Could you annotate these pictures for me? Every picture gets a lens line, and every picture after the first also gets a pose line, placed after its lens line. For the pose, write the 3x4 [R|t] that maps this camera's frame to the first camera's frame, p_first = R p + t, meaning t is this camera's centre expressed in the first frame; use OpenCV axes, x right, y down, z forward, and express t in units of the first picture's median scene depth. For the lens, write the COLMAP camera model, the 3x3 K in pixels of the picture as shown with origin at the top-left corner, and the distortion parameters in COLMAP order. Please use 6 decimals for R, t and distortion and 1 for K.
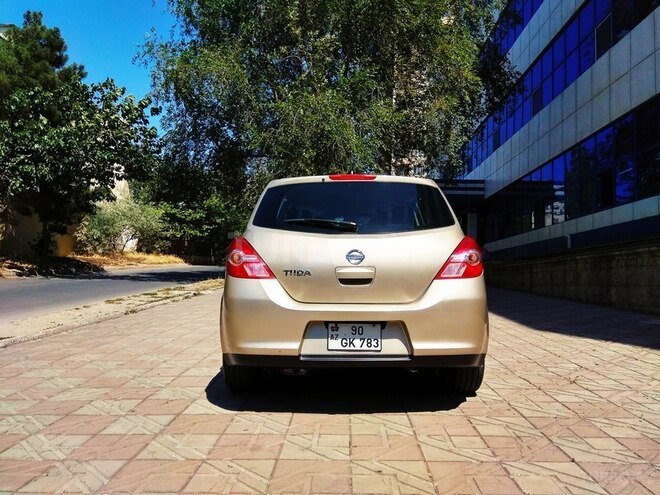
lens RADIAL K [[485.8, 0, 332.1], [0, 485.8, 257.6], [0, 0, 1]] dist [0.101085, -0.152419]
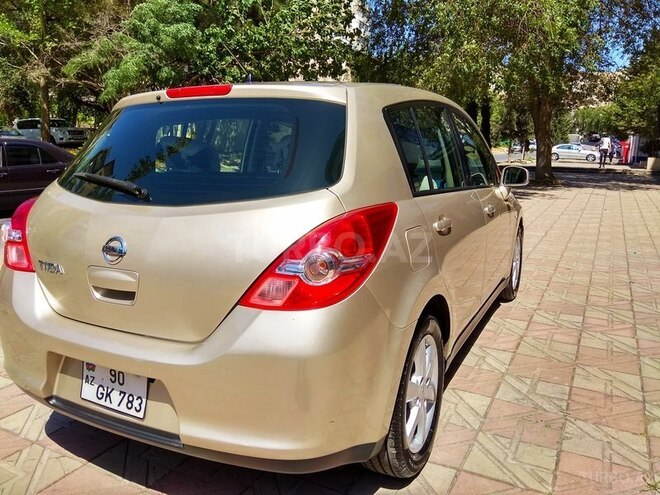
lens RADIAL K [[485.8, 0, 332.1], [0, 485.8, 257.6], [0, 0, 1]] dist [0.101085, -0.152419]
pose [[0.908679, 0.089210, -0.407854, 0.506760], [-0.000940, 0.977339, 0.211679, -0.113103], [0.417495, -0.191965, 0.888171, 0.604226]]
